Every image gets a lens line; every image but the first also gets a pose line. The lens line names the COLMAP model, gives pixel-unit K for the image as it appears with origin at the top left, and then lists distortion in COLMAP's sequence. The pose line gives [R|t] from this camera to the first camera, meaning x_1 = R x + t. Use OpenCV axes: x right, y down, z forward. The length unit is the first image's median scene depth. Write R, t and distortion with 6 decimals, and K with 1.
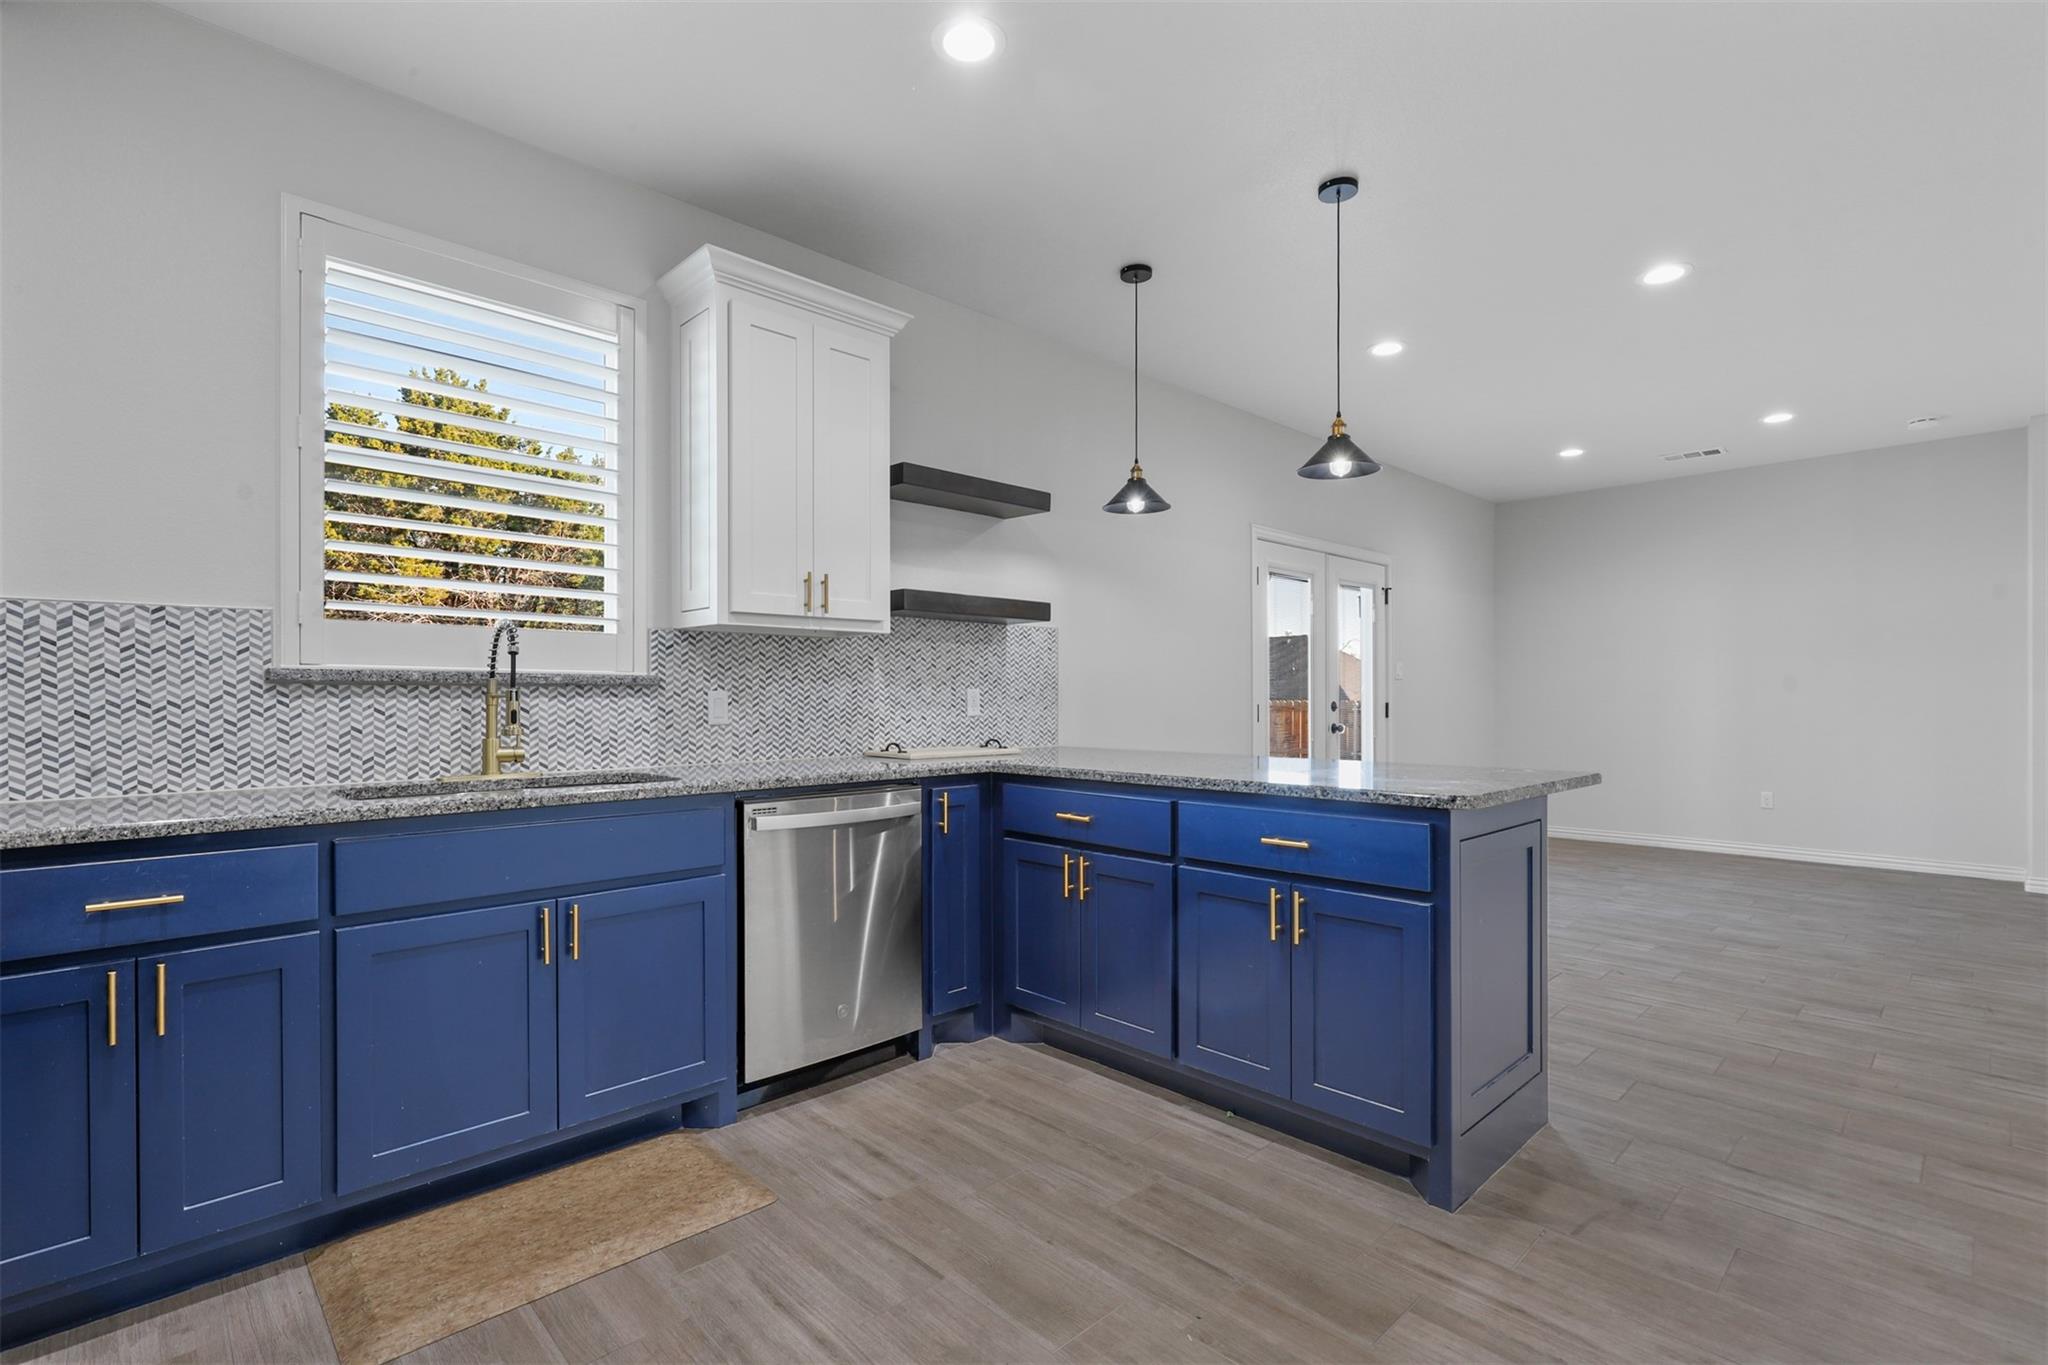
lens RADIAL K [[943.0, 0, 1018.5], [0, 943.0, 699.1], [0, 0, 1]] dist [0.000862, 0.000710]
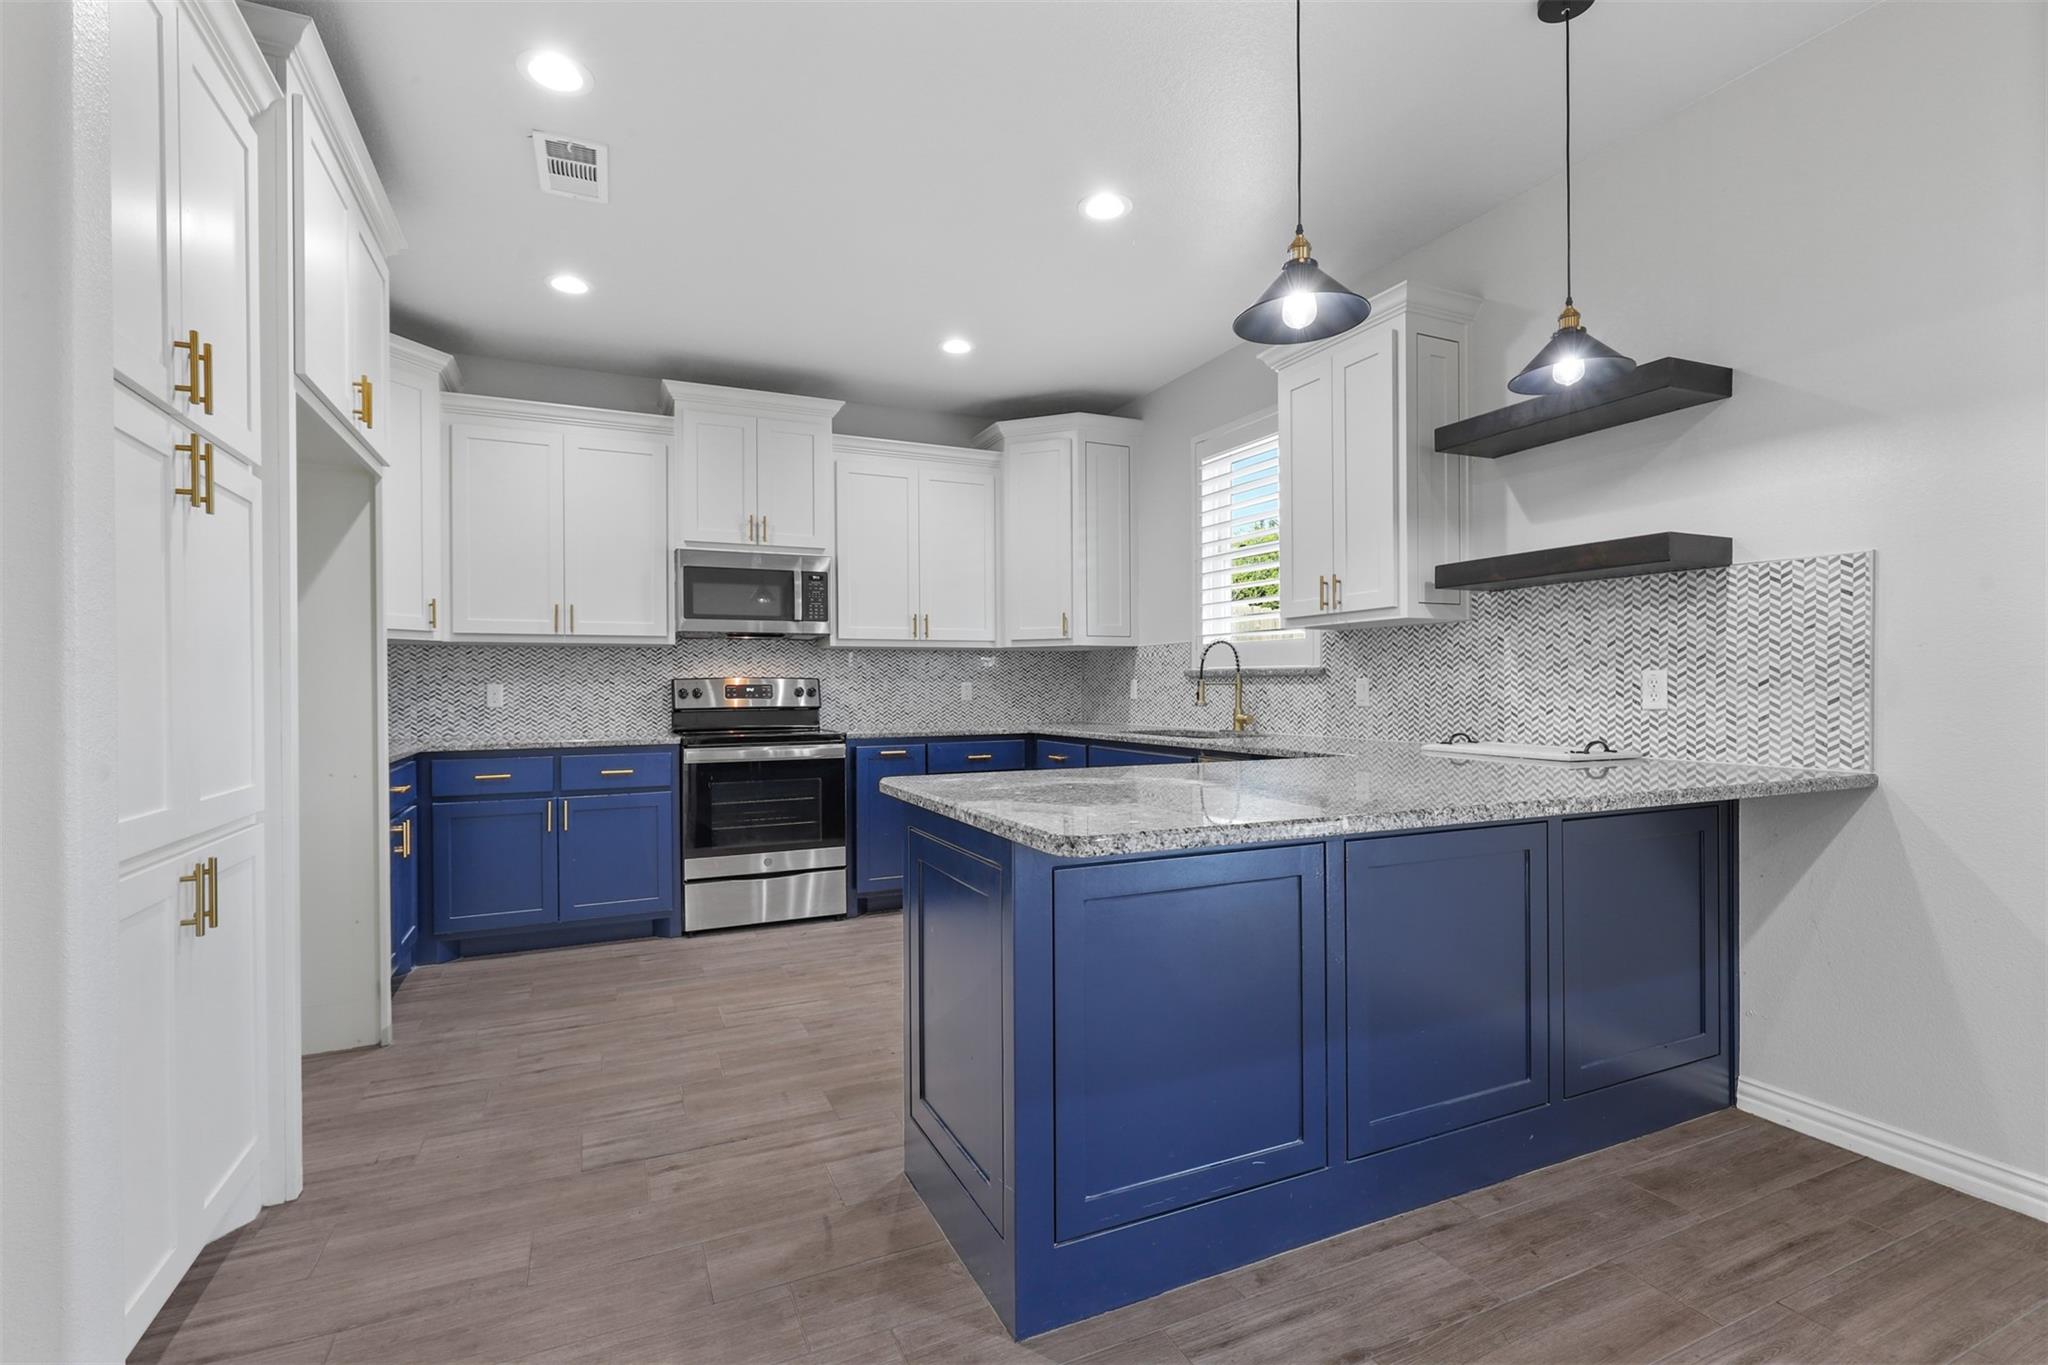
lens RADIAL K [[936.1, 0, 1021.8], [0, 936.1, 689.9], [0, 0, 1]] dist [0.002470, 0.000133]
pose [[-0.328605, 0.005518, -0.944451, 0.823582], [0.001798, 0.999985, 0.005216, -0.000657], [0.944466, 0.000016, -0.328610, 0.860536]]
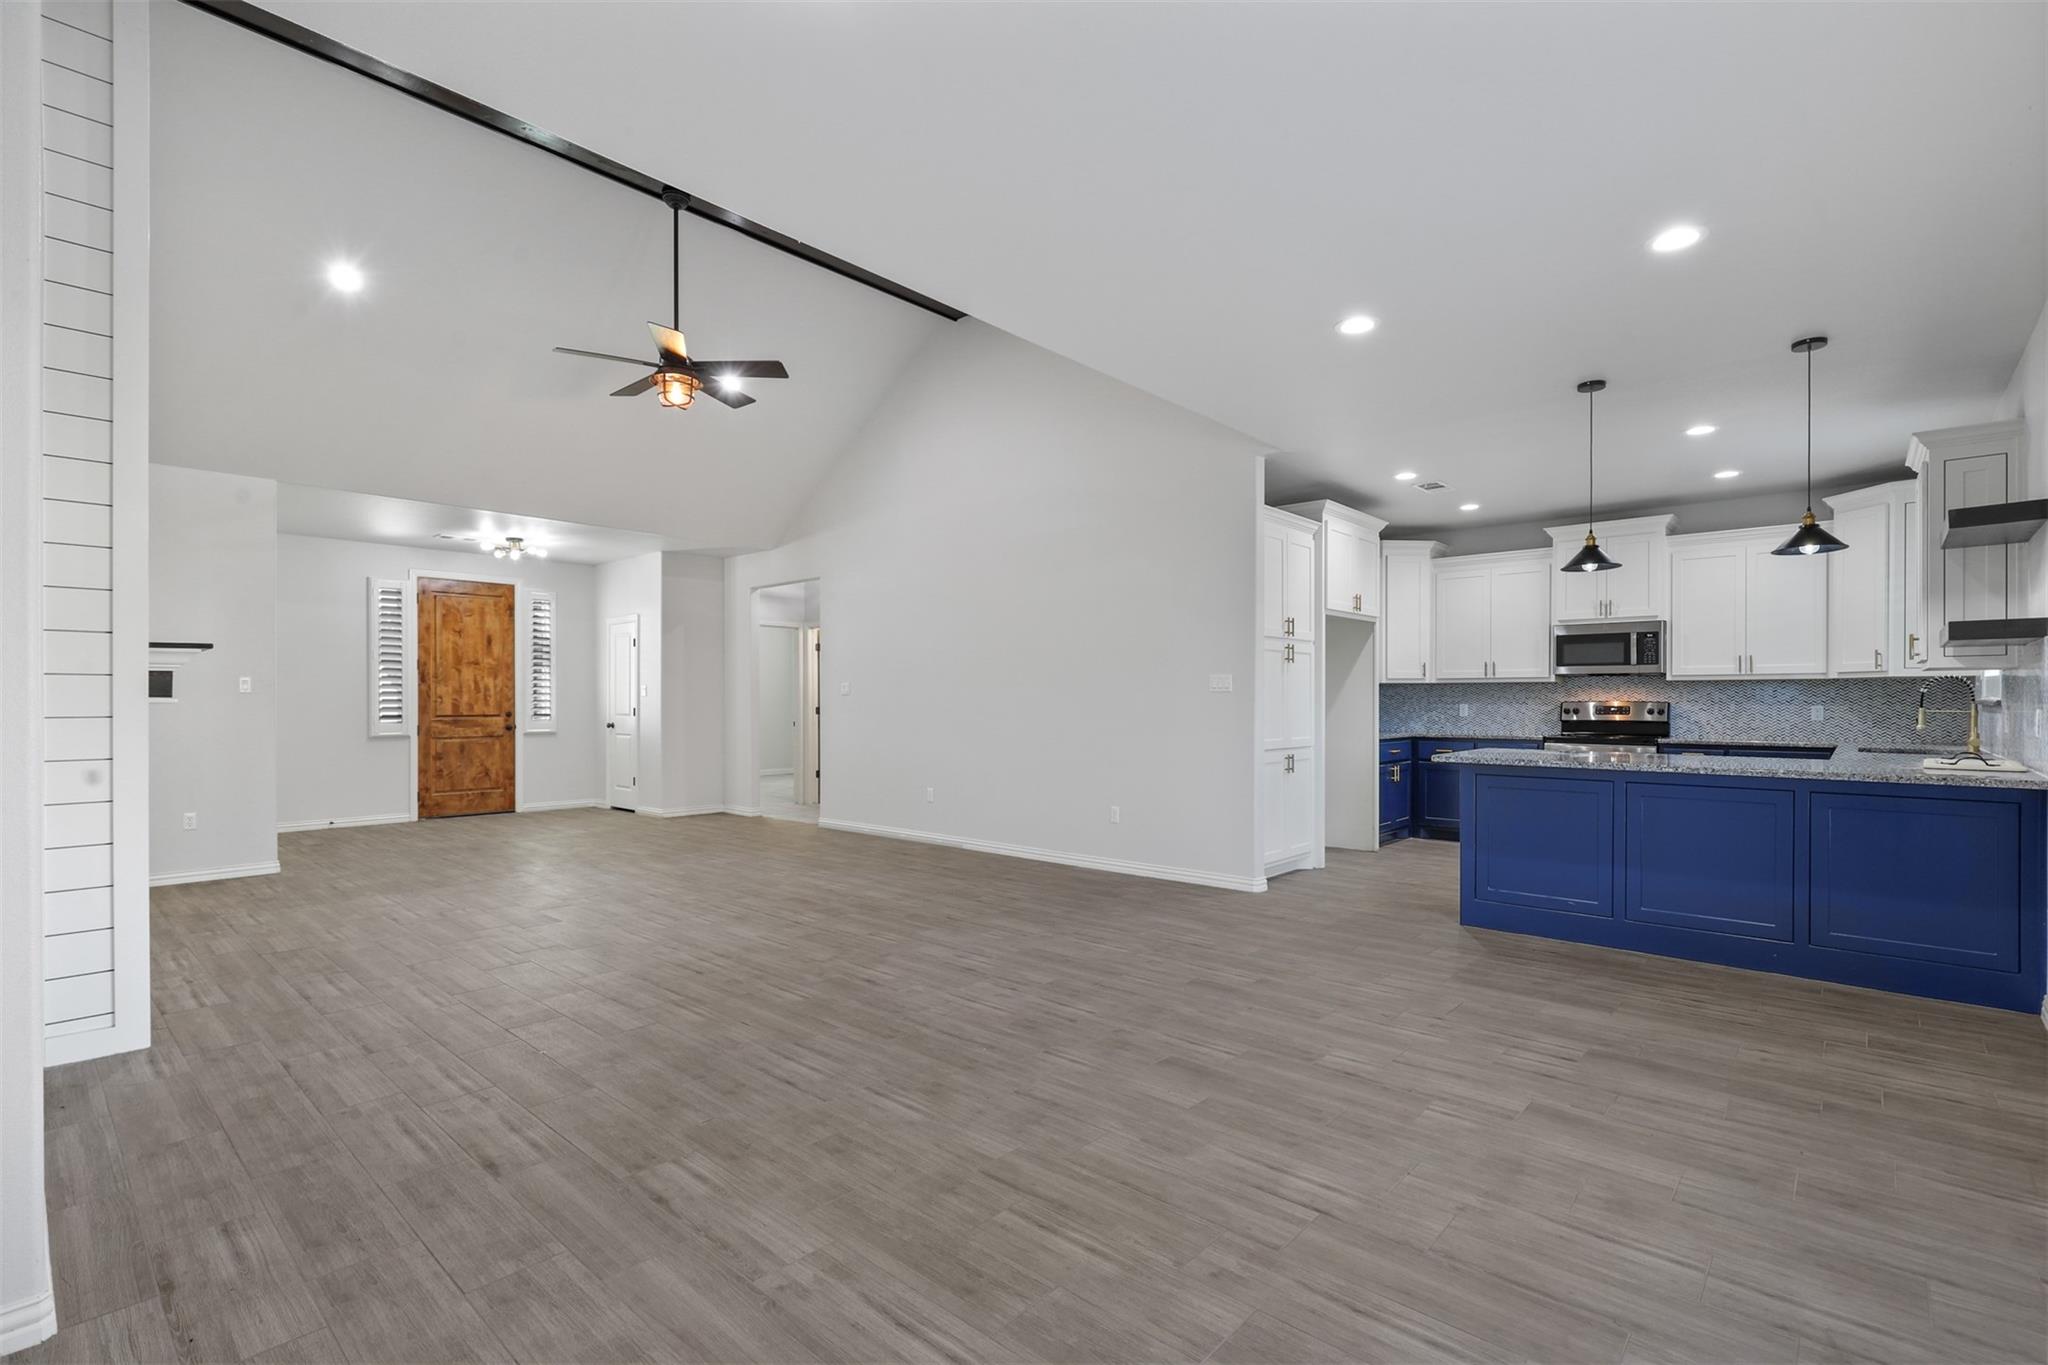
lens RADIAL K [[928.5, 0, 1026.0], [0, 928.5, 704.1], [0, 0, 1]] dist [-0.002324, 0.000751]
pose [[-0.997358, -0.000072, -0.072639, 1.141641], [-0.000812, 0.999948, 0.010169, -0.026301], [0.072635, 0.010202, -0.997306, 2.032927]]
